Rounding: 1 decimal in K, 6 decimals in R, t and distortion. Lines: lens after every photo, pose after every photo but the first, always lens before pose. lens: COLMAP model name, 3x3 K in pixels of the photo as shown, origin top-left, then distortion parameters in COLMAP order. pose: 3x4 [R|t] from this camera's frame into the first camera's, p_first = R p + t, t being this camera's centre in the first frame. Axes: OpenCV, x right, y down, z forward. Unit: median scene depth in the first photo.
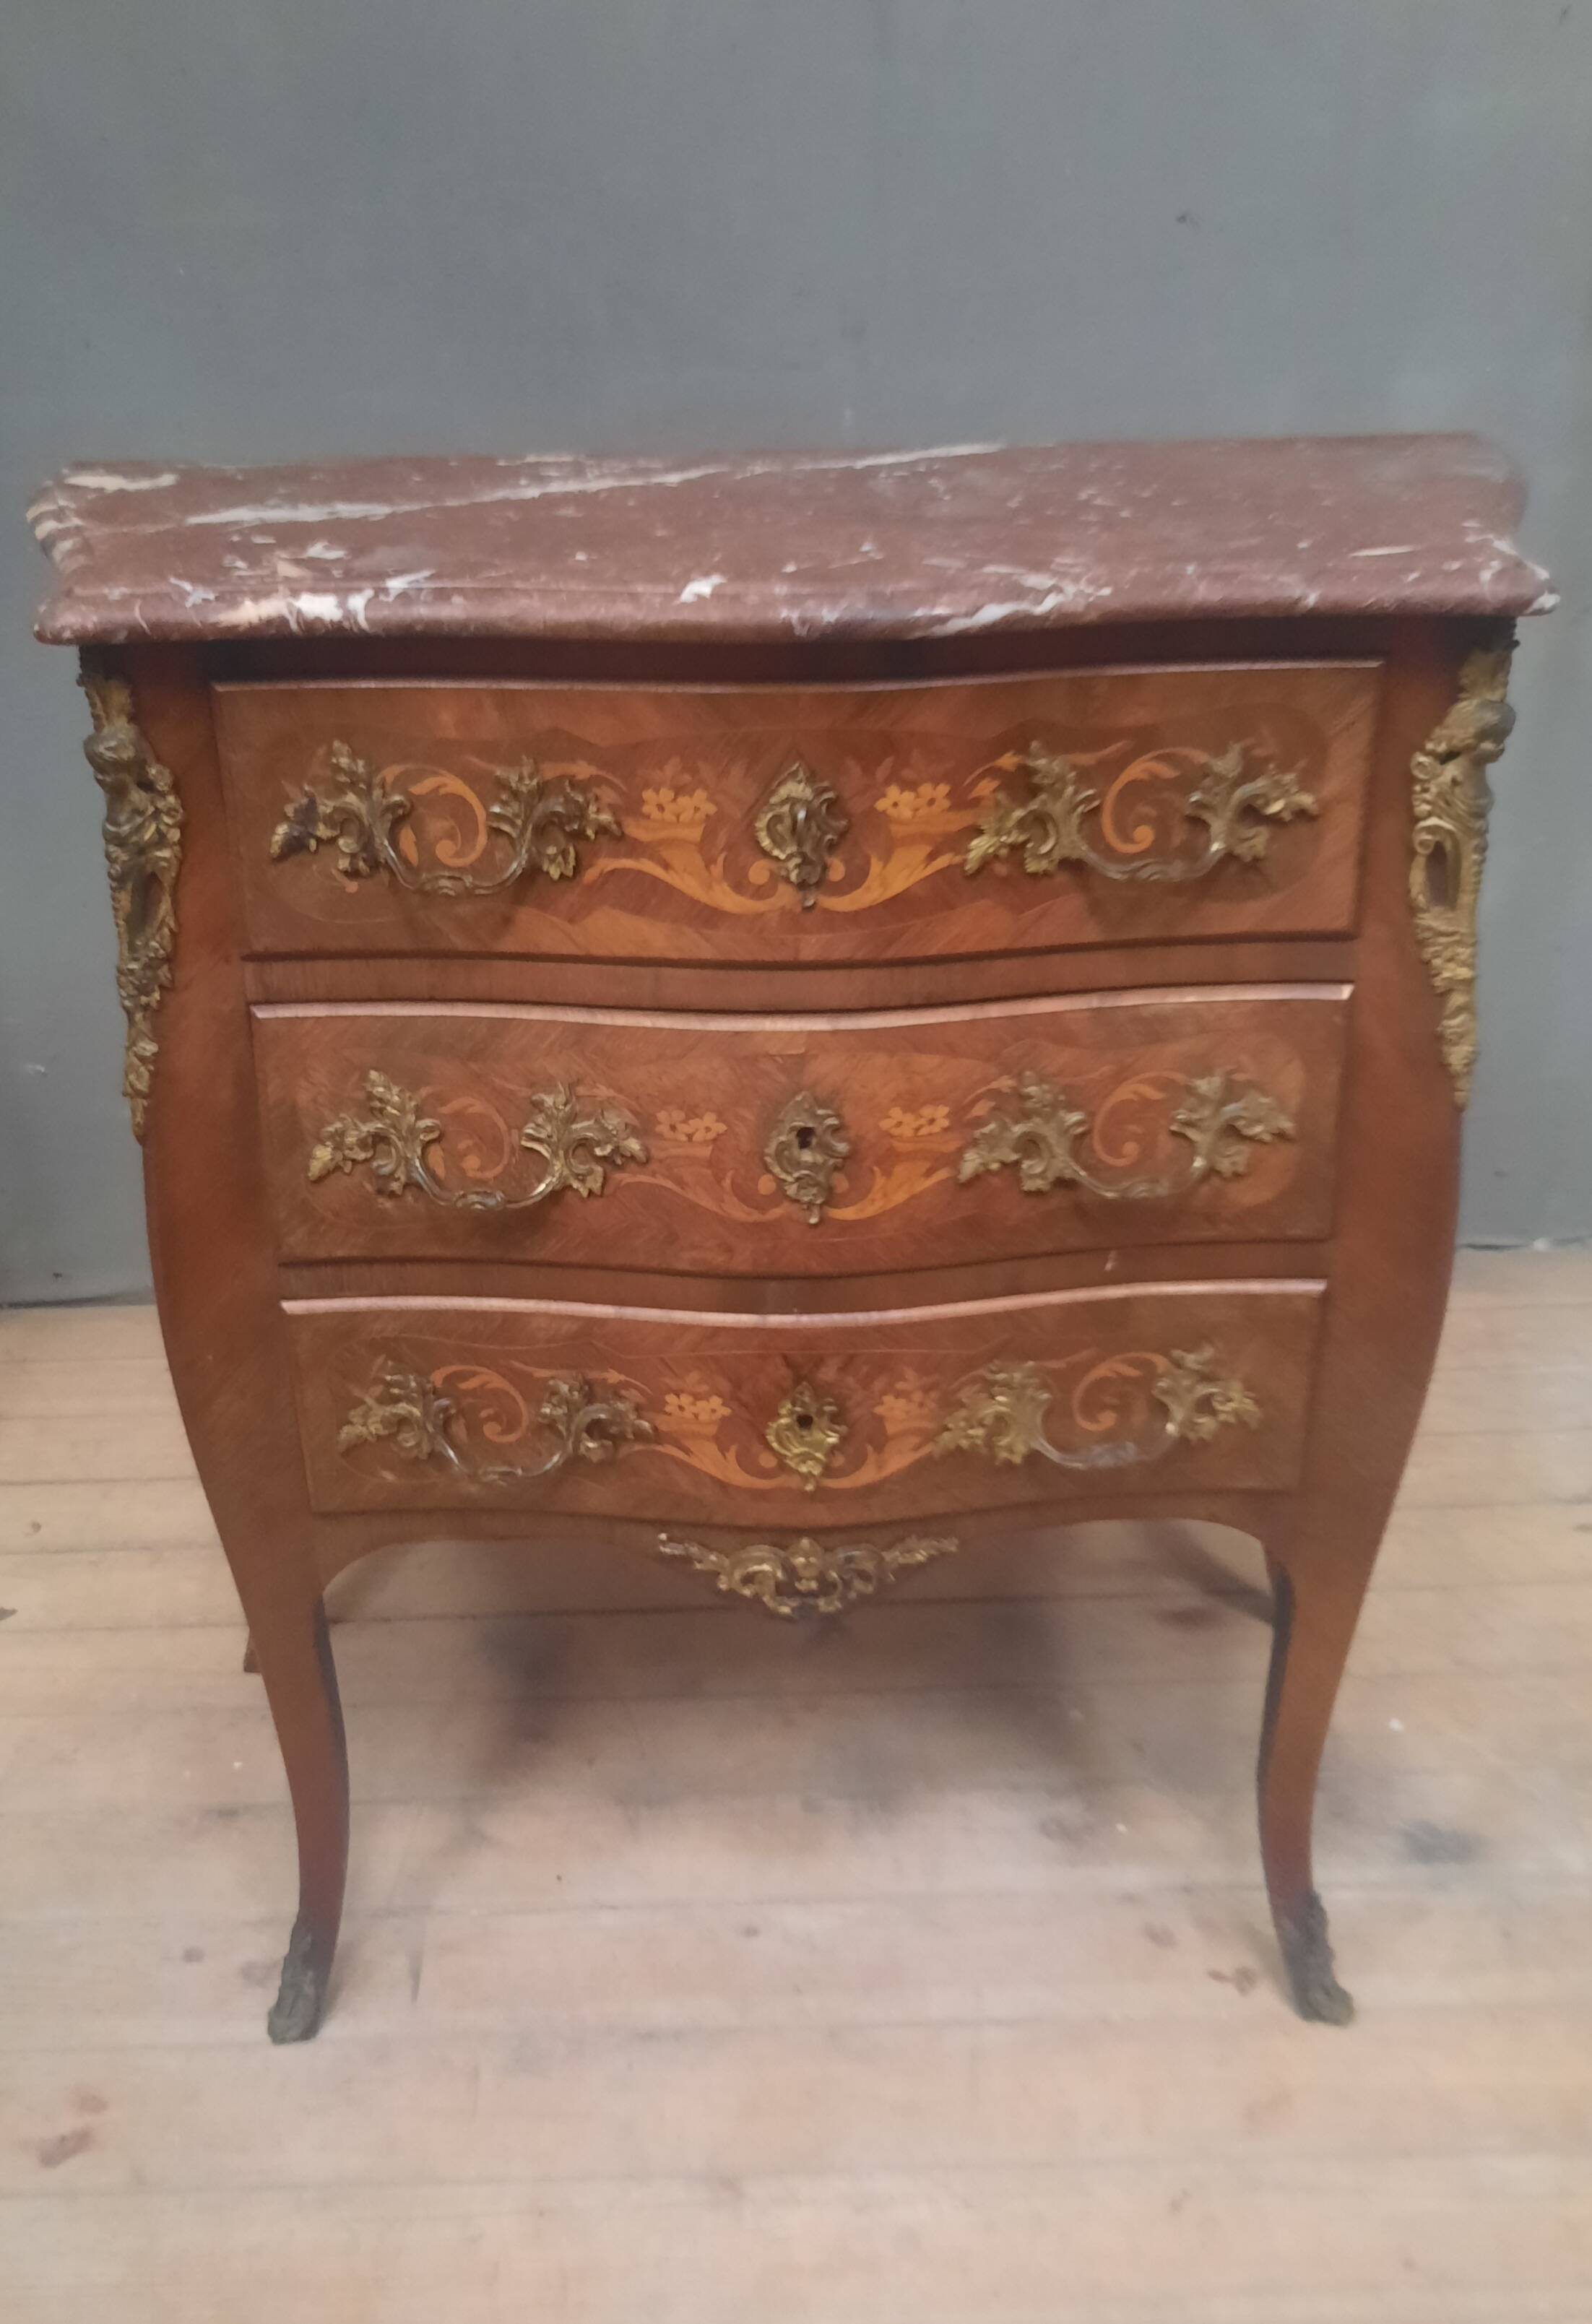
lens RADIAL K [[2039.8, 0, 753.9], [0, 2039.8, 1160.7], [0, 0, 1]] dist [0.060035, -0.078378]
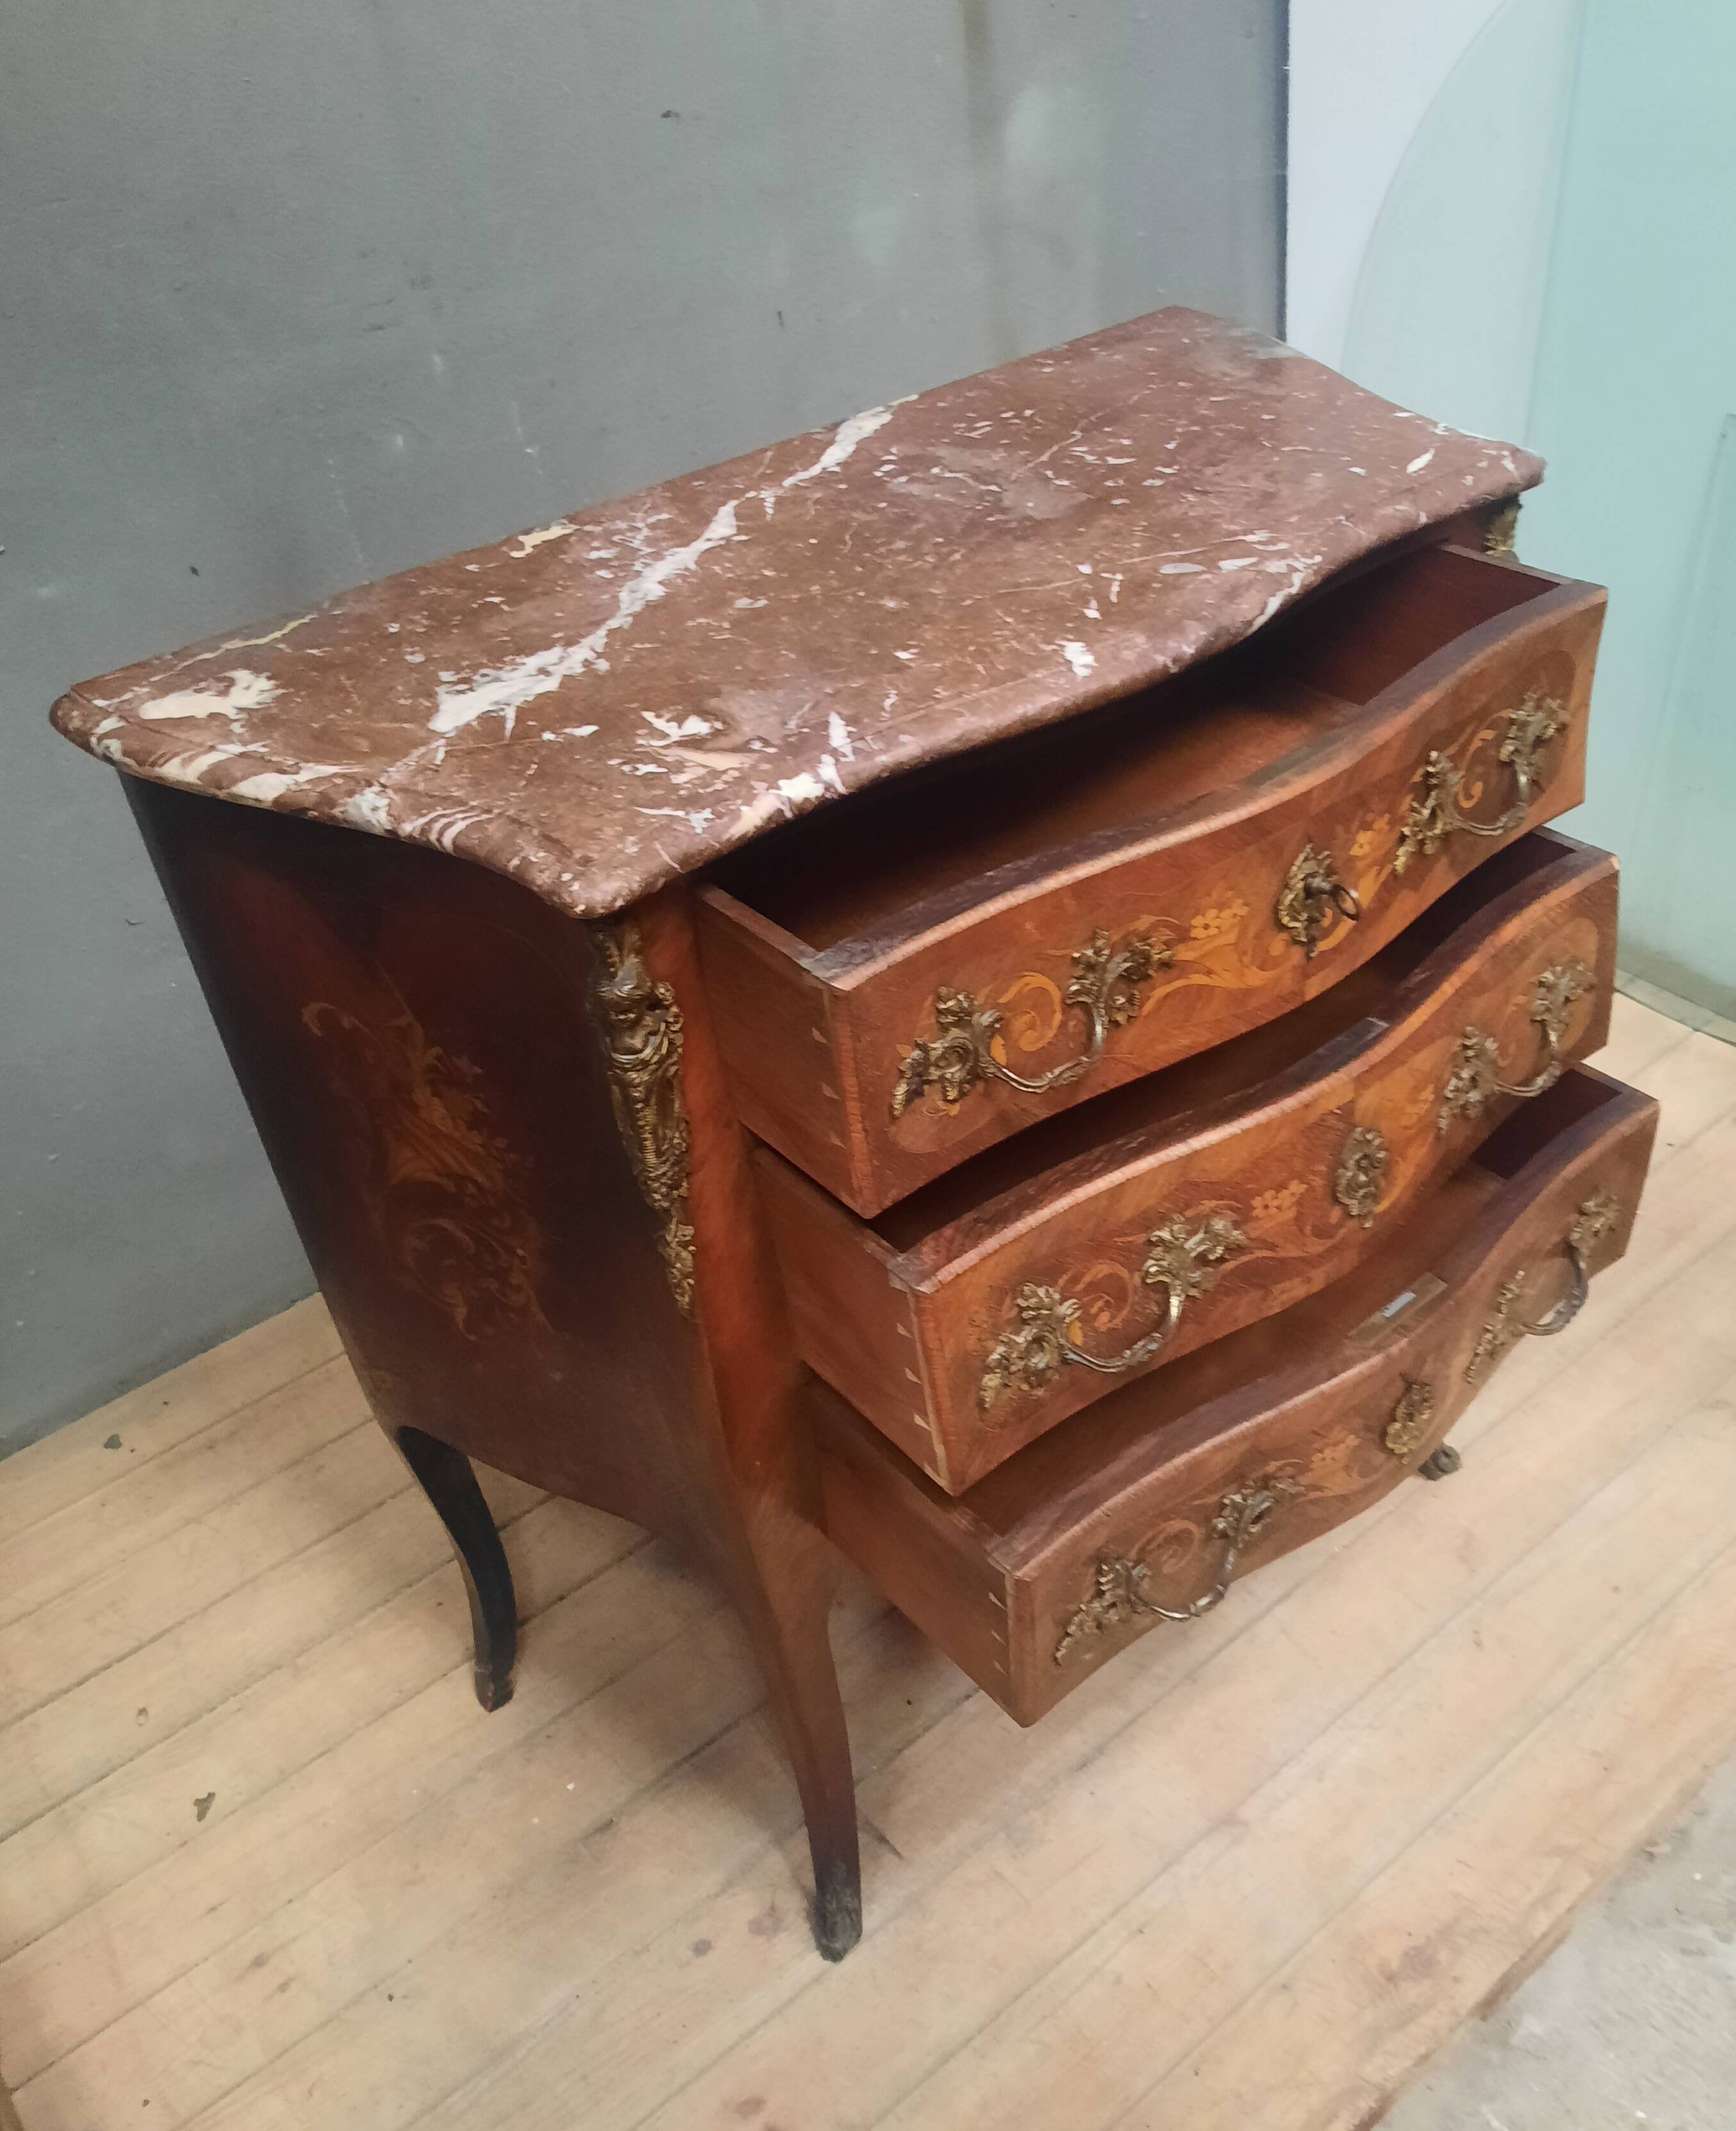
lens RADIAL K [[1802.6, 0, 885.5], [0, 1802.6, 1073.1], [0, 0, 1]] dist [0.155217, -0.288866]
pose [[0.800543, -0.412491, 0.434721, -0.579004], [0.350101, 0.910661, 0.219378, -0.294033], [-0.486375, -0.023426, 0.873436, 0.149356]]
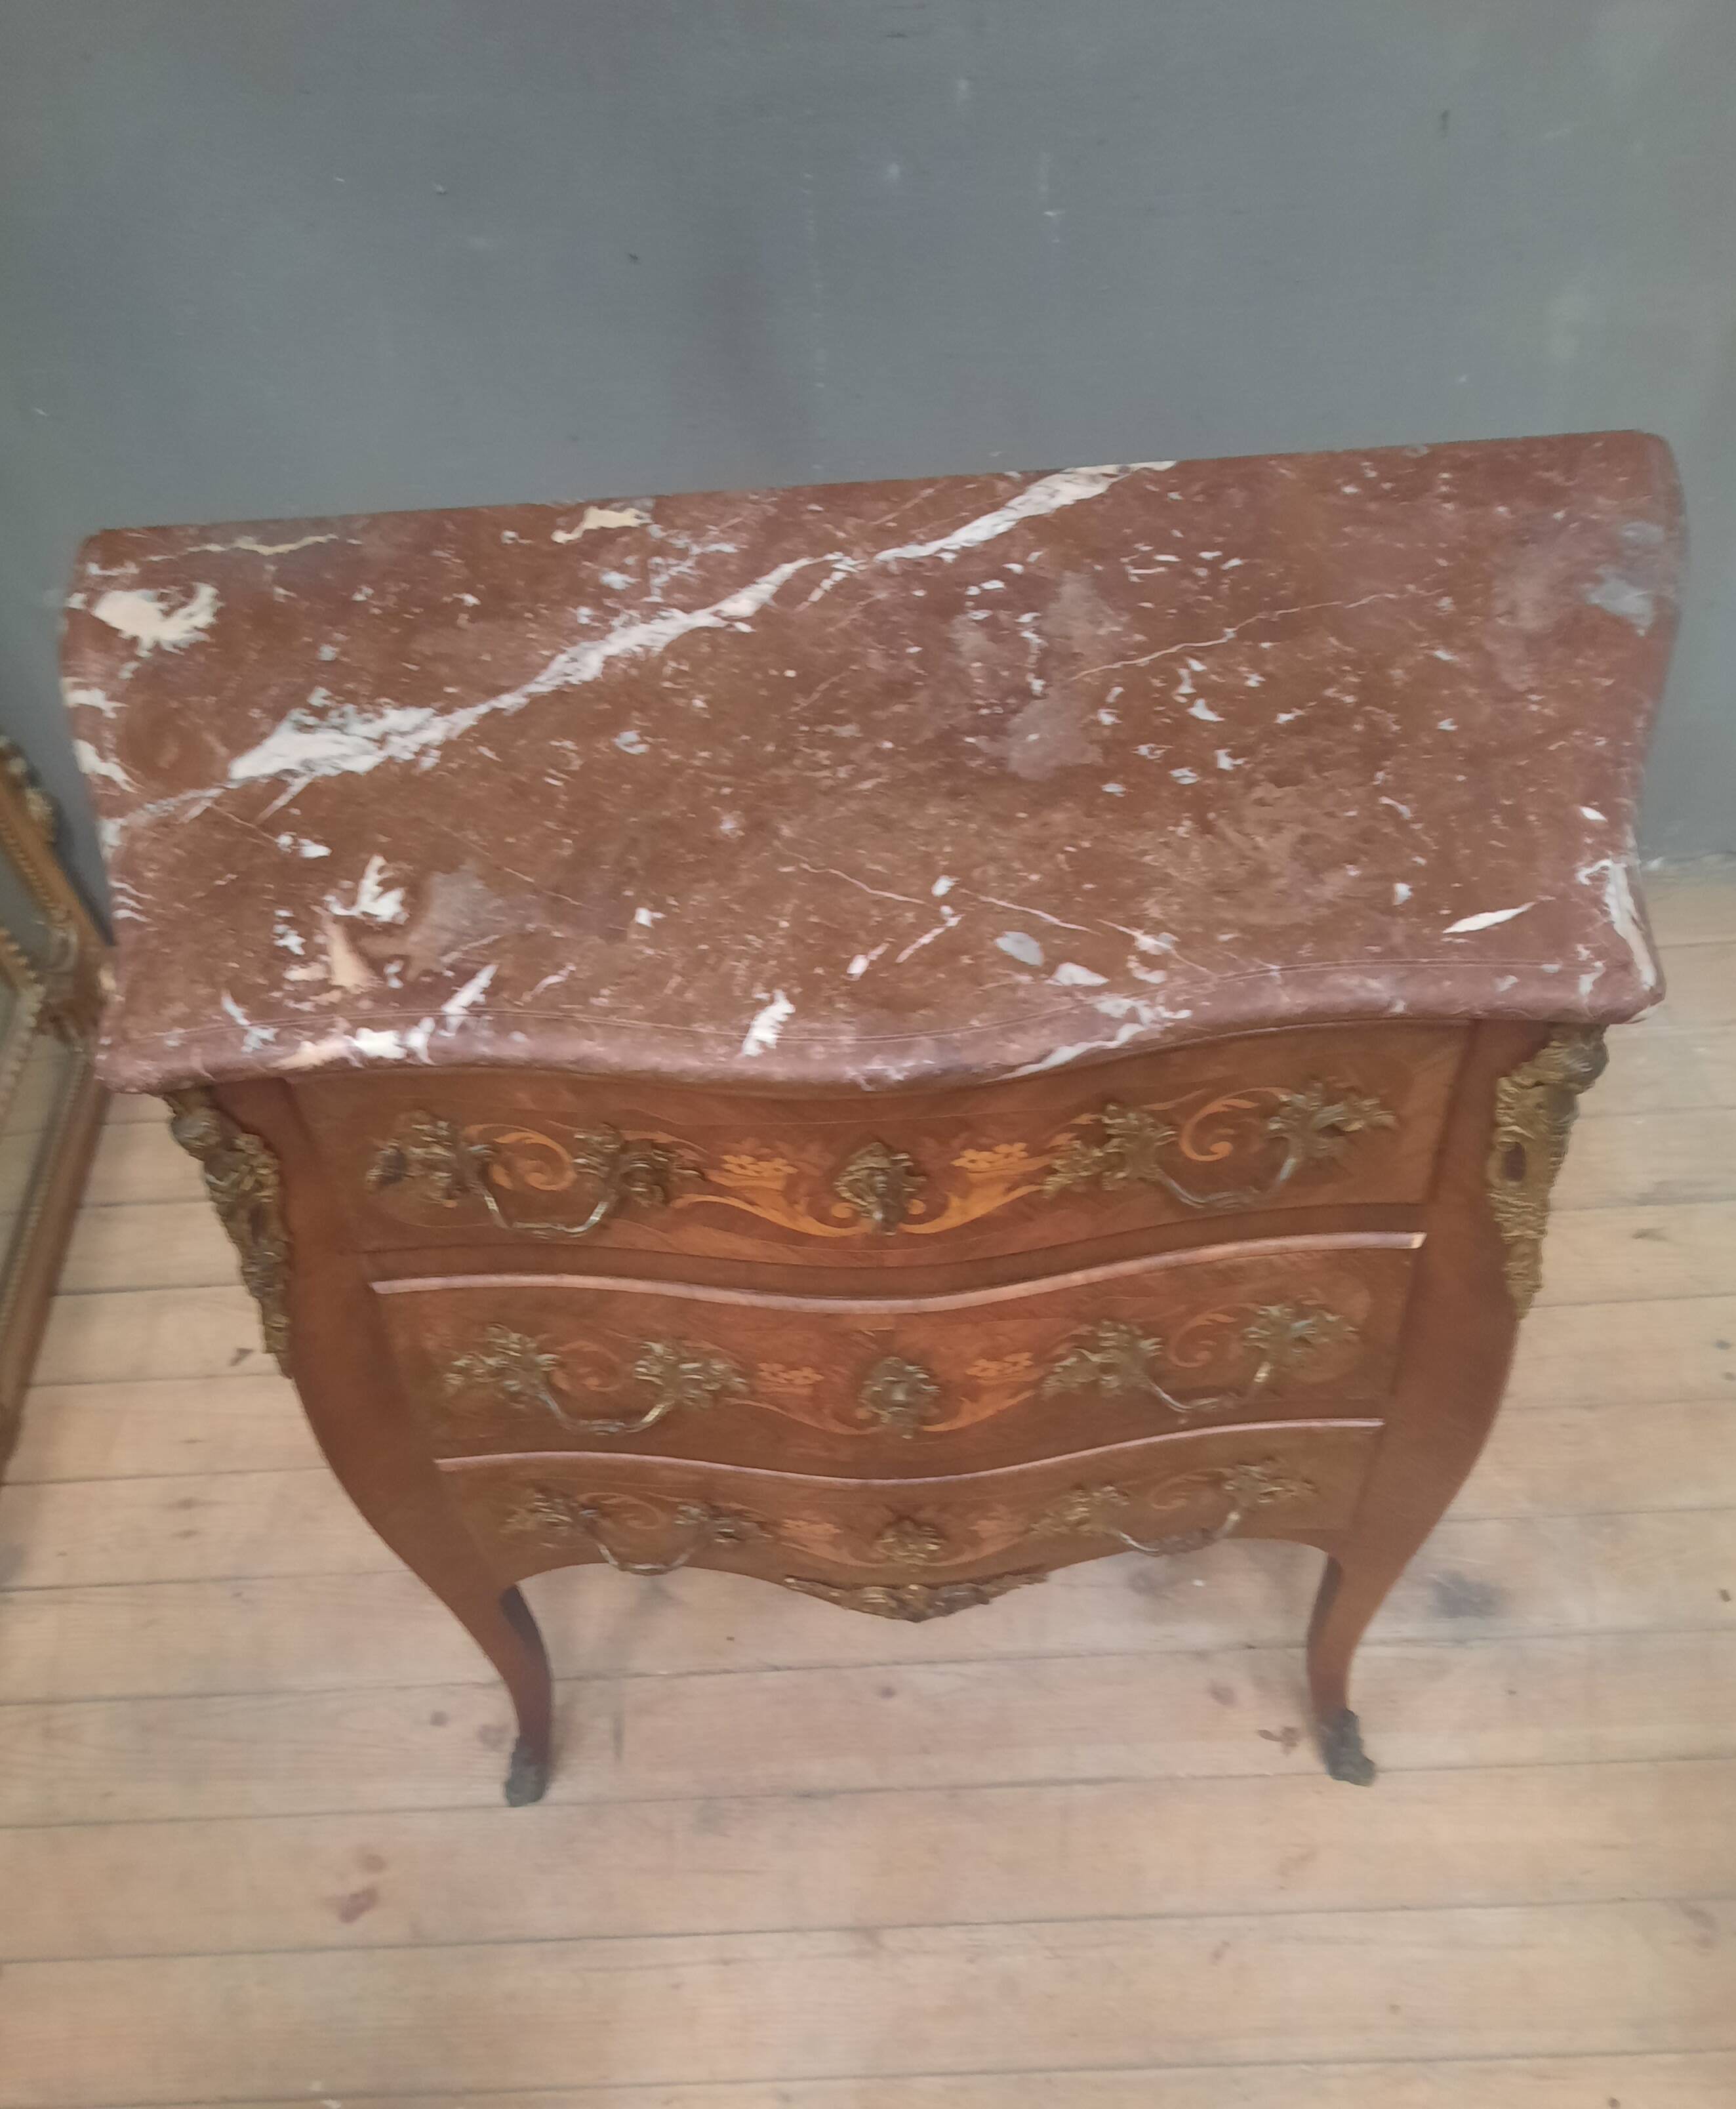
lens RADIAL K [[1903.4, 0, 868.0], [0, 1903.4, 1143.7], [0, 0, 1]] dist [0.043918, -0.019058]
pose [[0.999078, -0.022081, -0.036806, 0.049329], [0.035434, 0.908229, 0.416972, -0.542937], [0.024221, -0.417892, 0.908174, 0.138779]]
